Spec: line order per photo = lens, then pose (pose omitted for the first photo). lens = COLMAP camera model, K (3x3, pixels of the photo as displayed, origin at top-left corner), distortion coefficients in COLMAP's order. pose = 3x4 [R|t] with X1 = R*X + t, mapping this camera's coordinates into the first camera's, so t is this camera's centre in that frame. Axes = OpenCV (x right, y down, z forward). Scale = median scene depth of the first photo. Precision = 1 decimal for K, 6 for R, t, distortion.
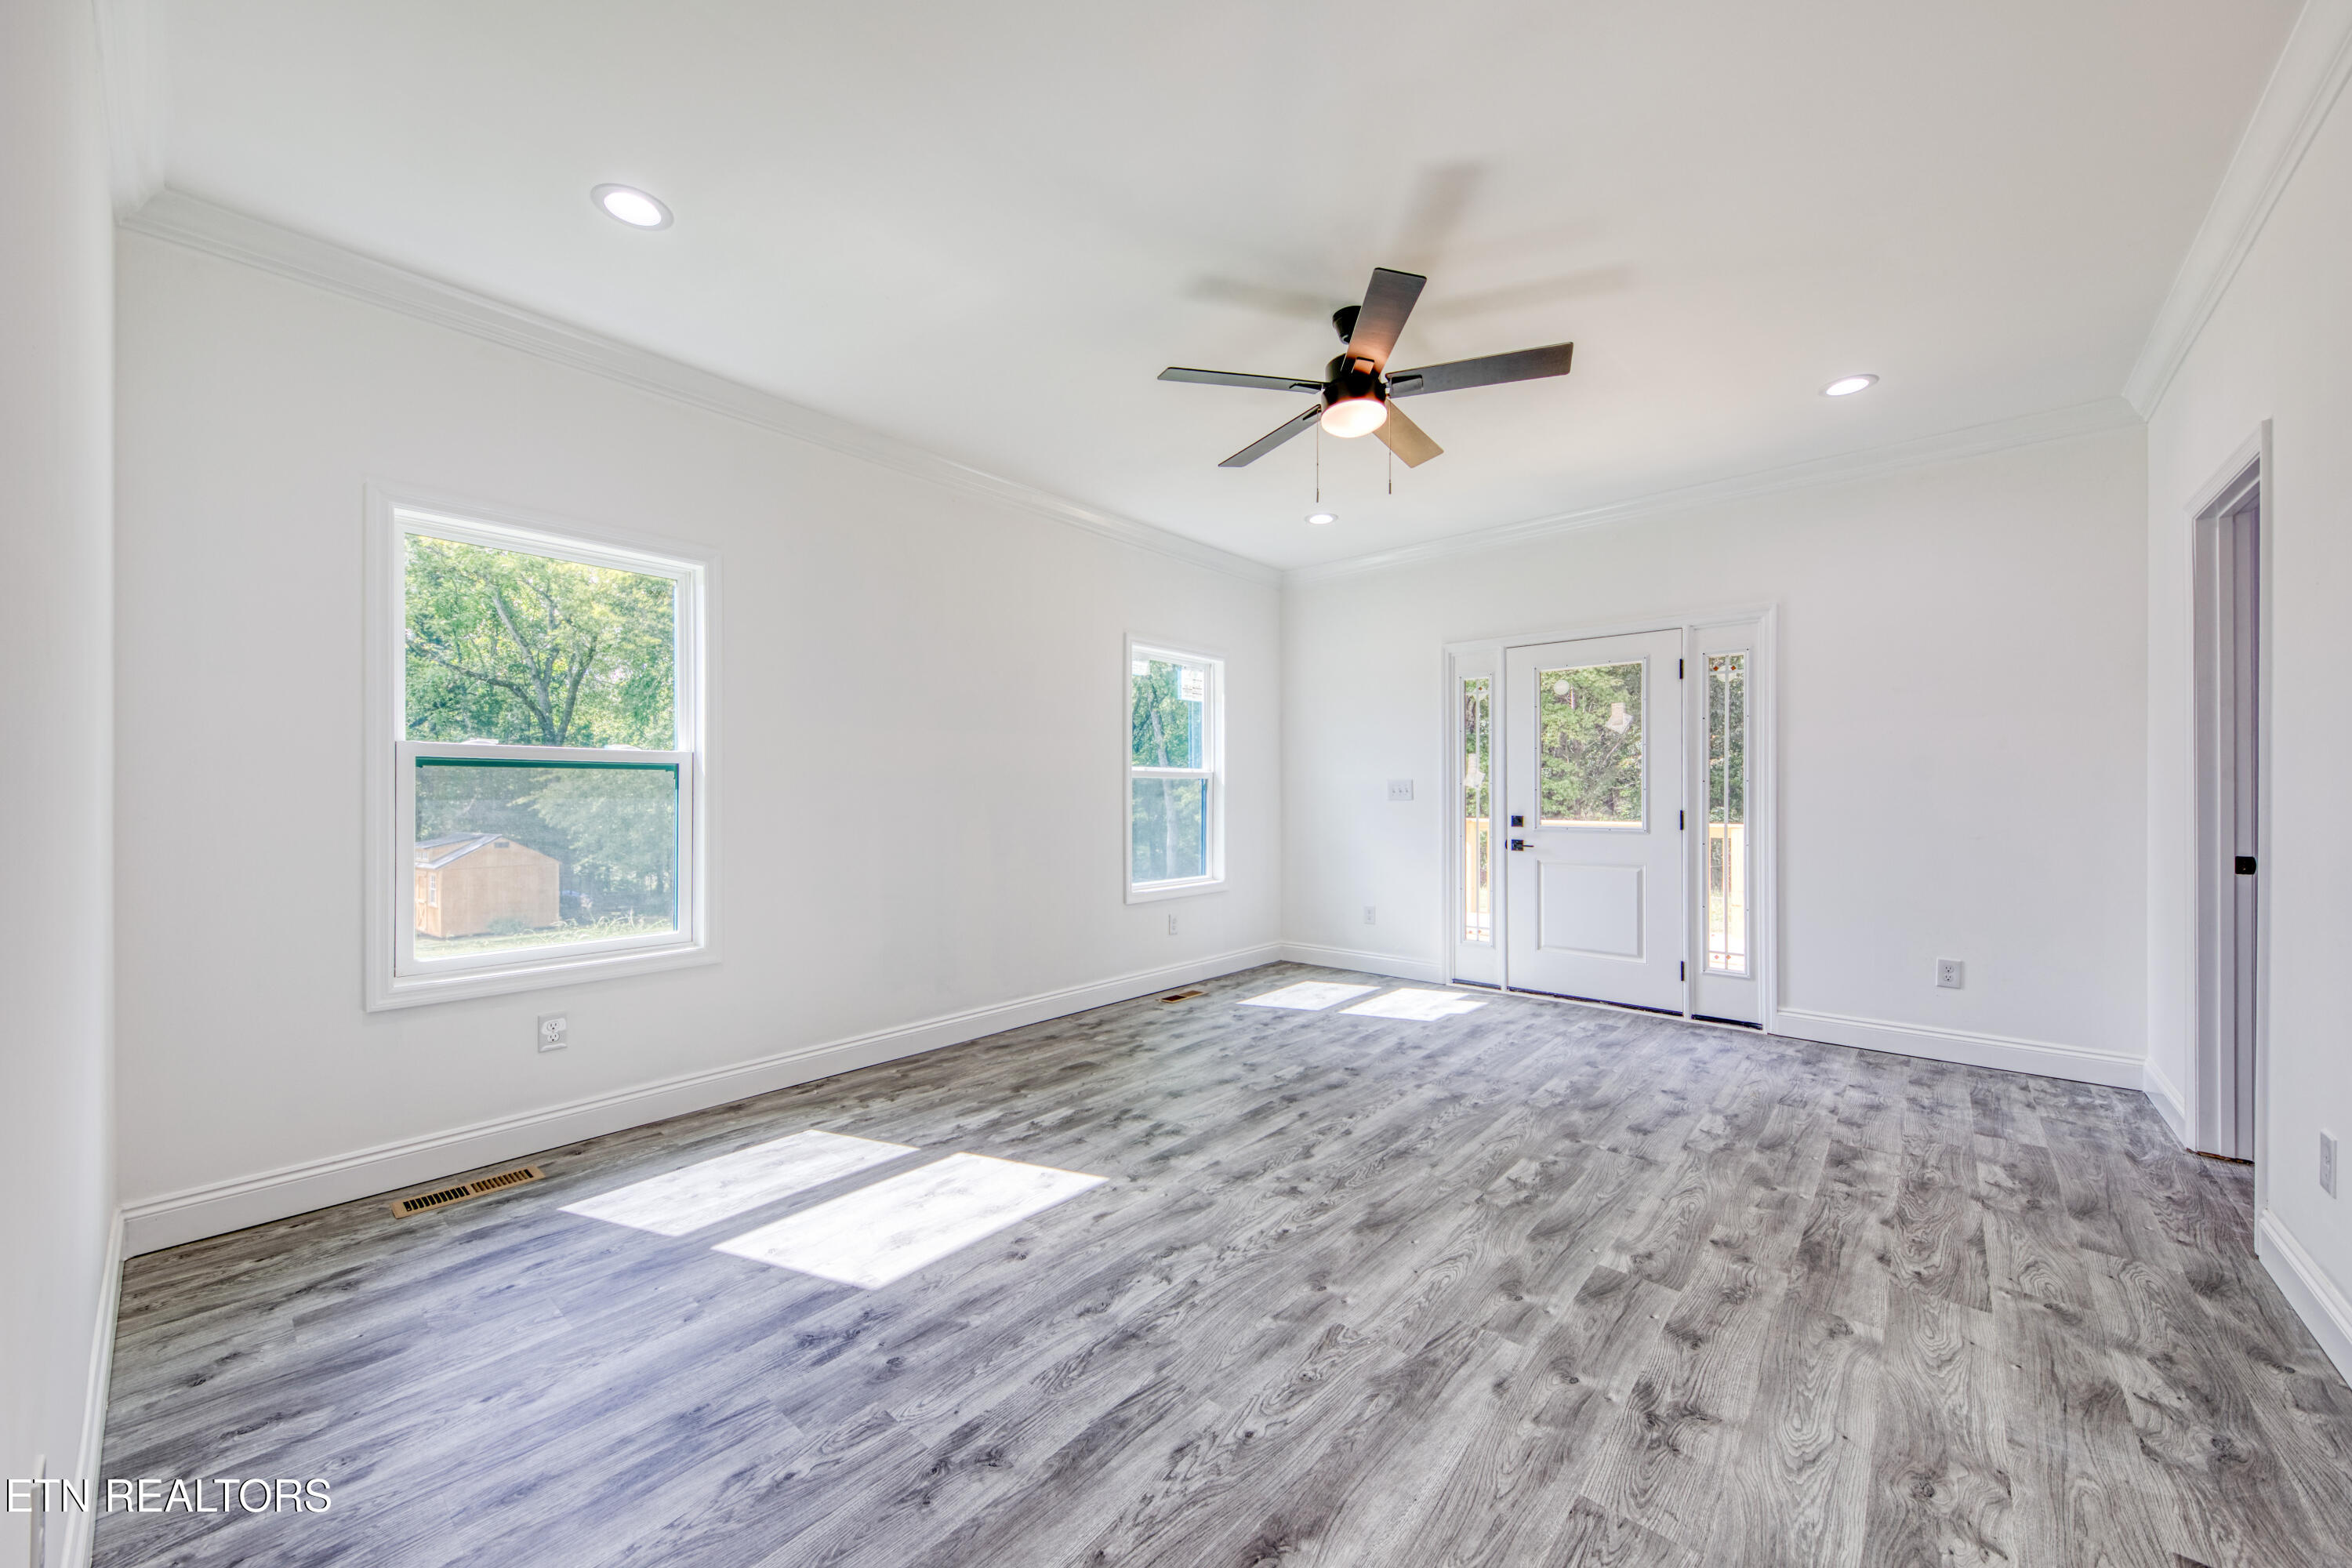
lens RADIAL K [[863.6, 0, 1185.5], [0, 863.6, 788.3], [0, 0, 1]] dist [0.005864, -0.004396]
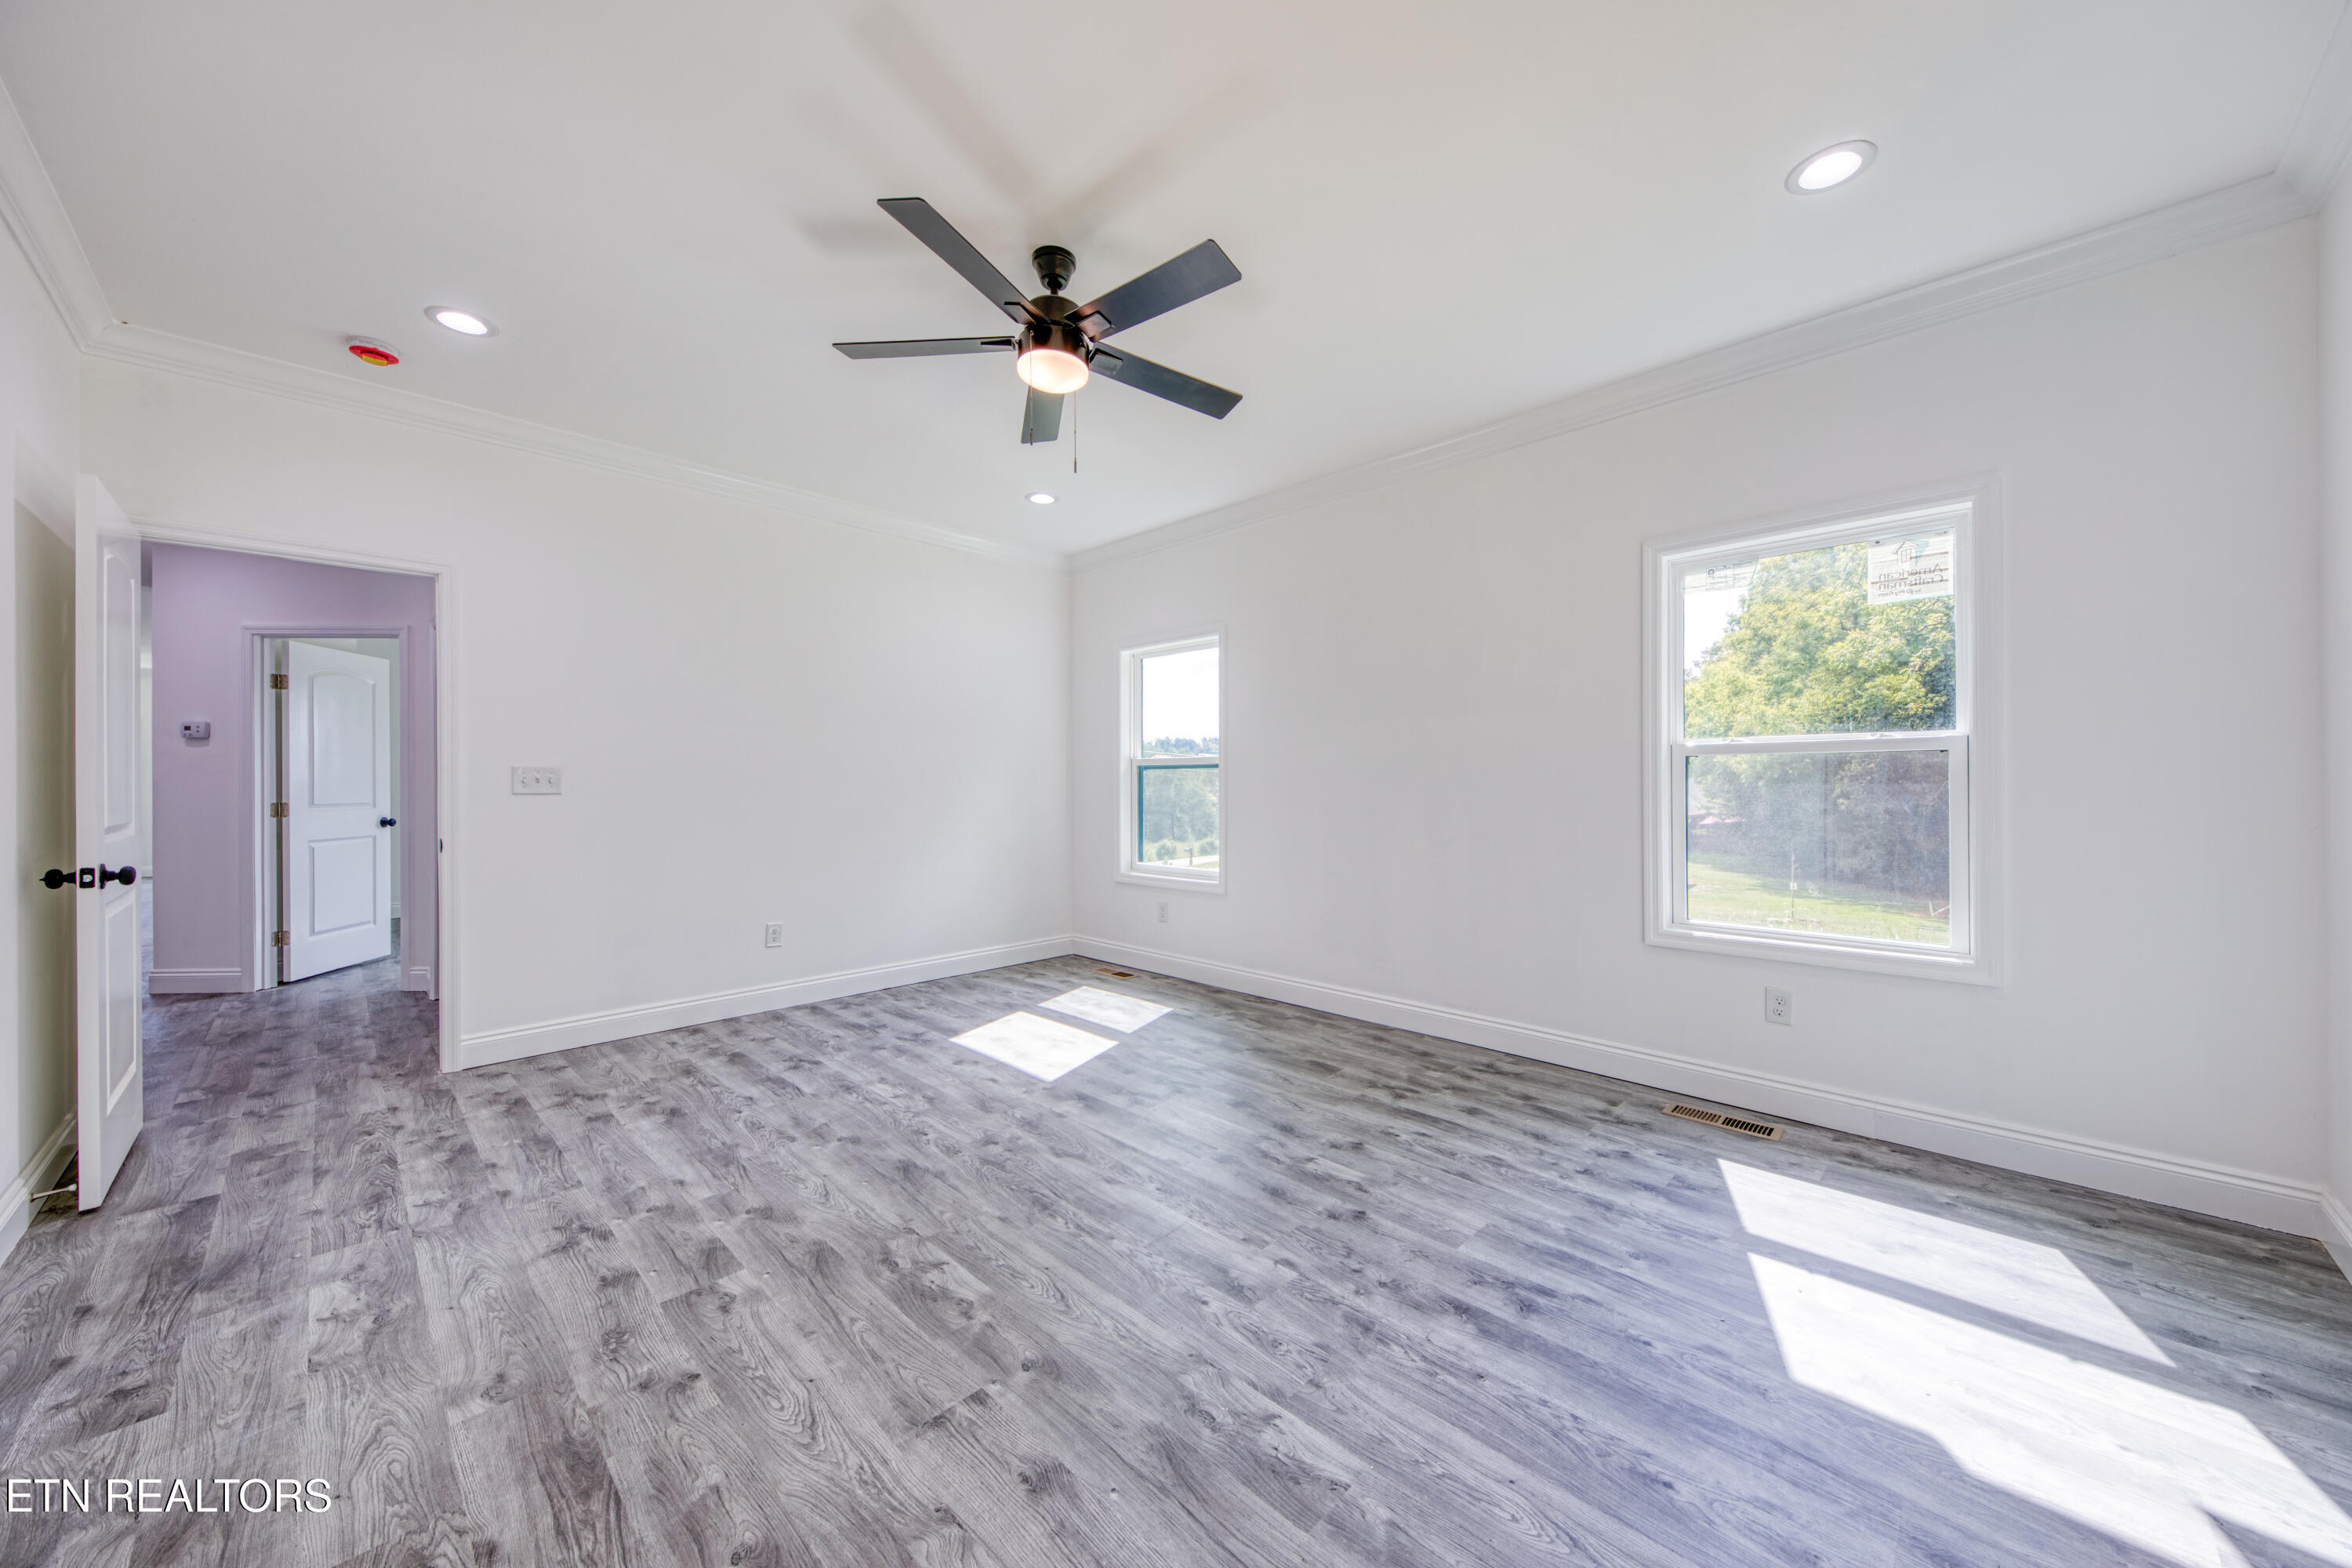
lens RADIAL K [[808.9, 0, 1184.8], [0, 808.9, 775.2], [0, 0, 1]] dist [-0.002231, -0.001147]
pose [[-0.040578, -0.002924, -0.999172, 1.102498], [0.004174, 0.999986, -0.003096, -0.003645], [0.999168, -0.004296, -0.040566, 1.234560]]
